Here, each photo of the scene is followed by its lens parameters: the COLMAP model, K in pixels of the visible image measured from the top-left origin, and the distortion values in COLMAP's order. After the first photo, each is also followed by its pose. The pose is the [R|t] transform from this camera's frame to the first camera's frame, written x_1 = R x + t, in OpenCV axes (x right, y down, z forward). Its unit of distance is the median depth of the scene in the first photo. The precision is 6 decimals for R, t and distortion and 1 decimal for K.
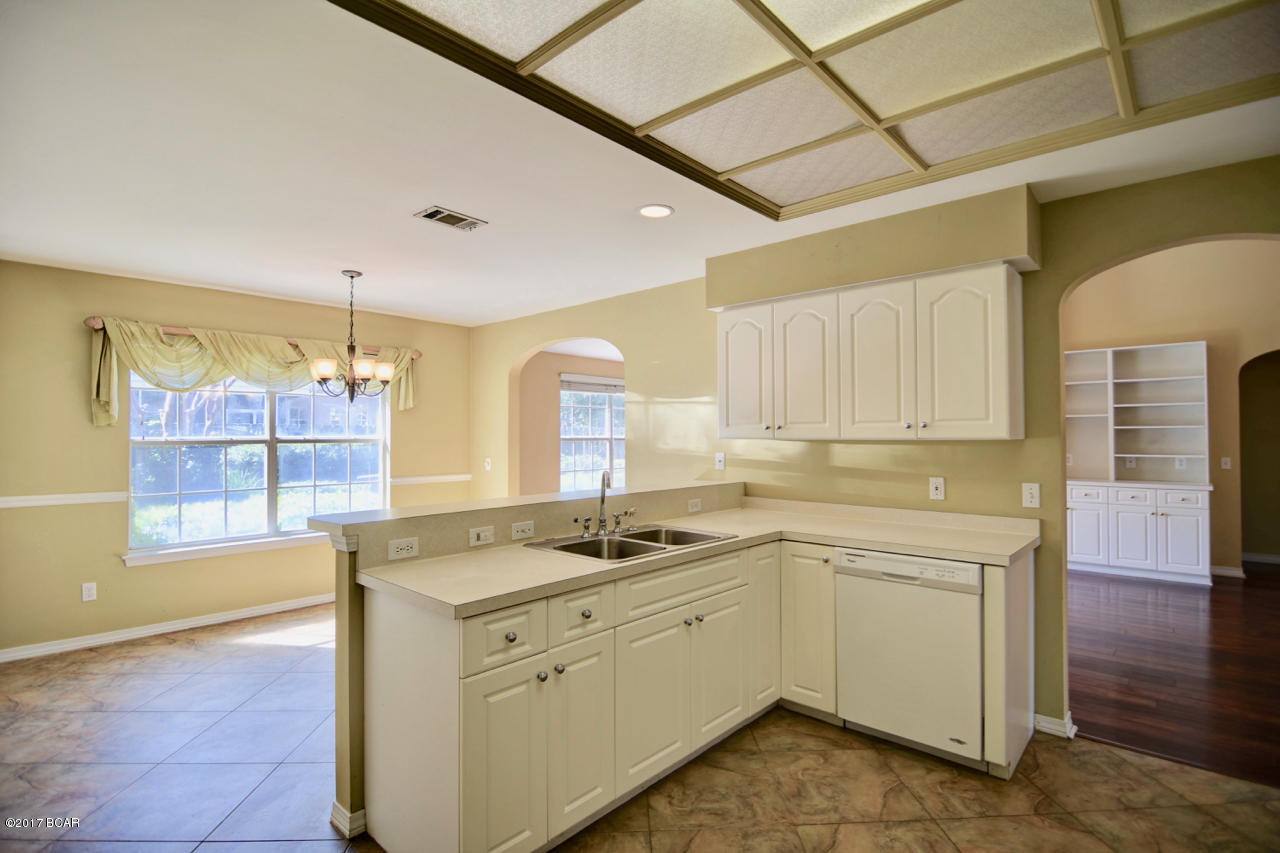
lens RADIAL K [[605.5, 0, 640.0], [0, 605.5, 426.5], [0, 0, 1]] dist [-0.014178, -0.008229]
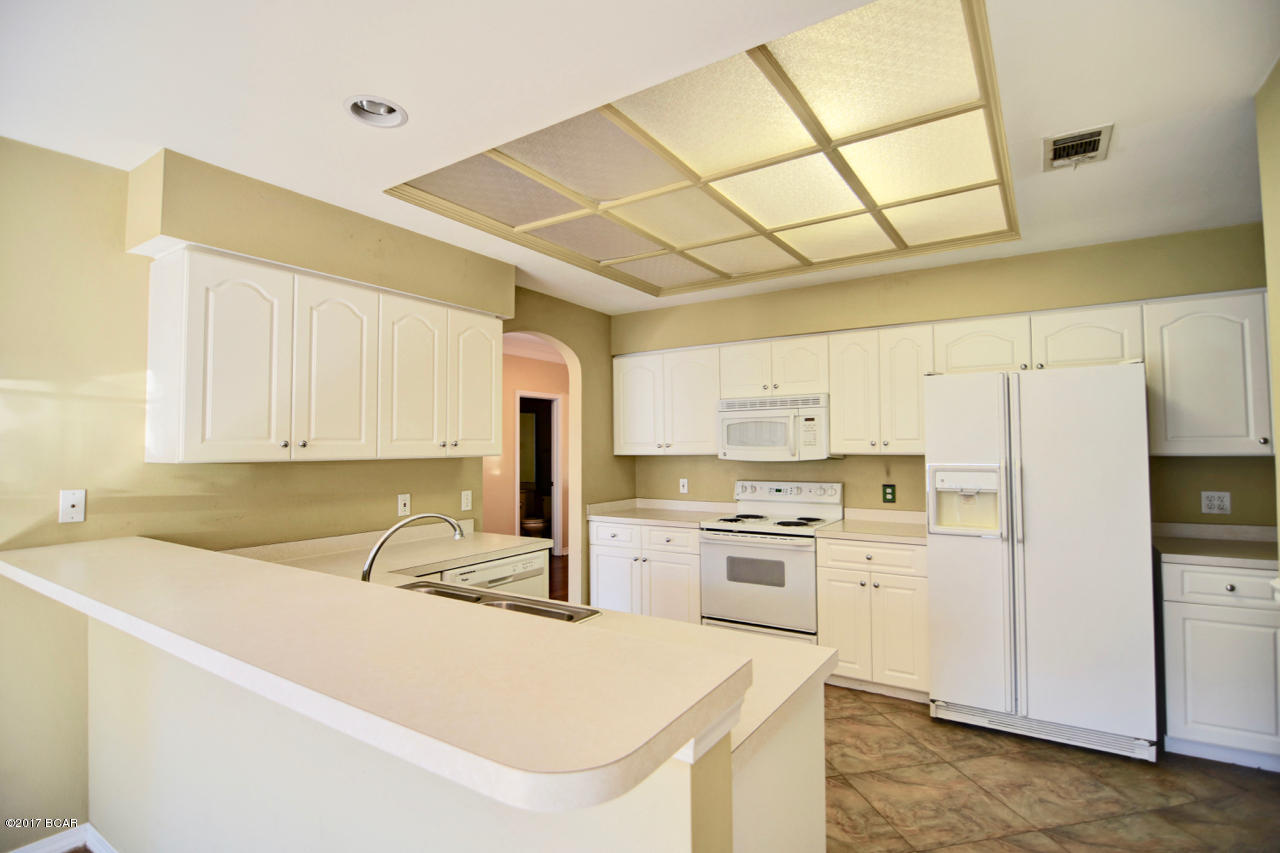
lens RADIAL K [[605.5, 0, 640.0], [0, 605.5, 426.5], [0, 0, 1]] dist [-0.014178, -0.008229]
pose [[-0.141659, 0.041024, 0.989065, -0.599215], [-0.000270, 0.999139, -0.041480, 0.011191], [-0.989915, -0.006143, -0.141526, 0.754795]]
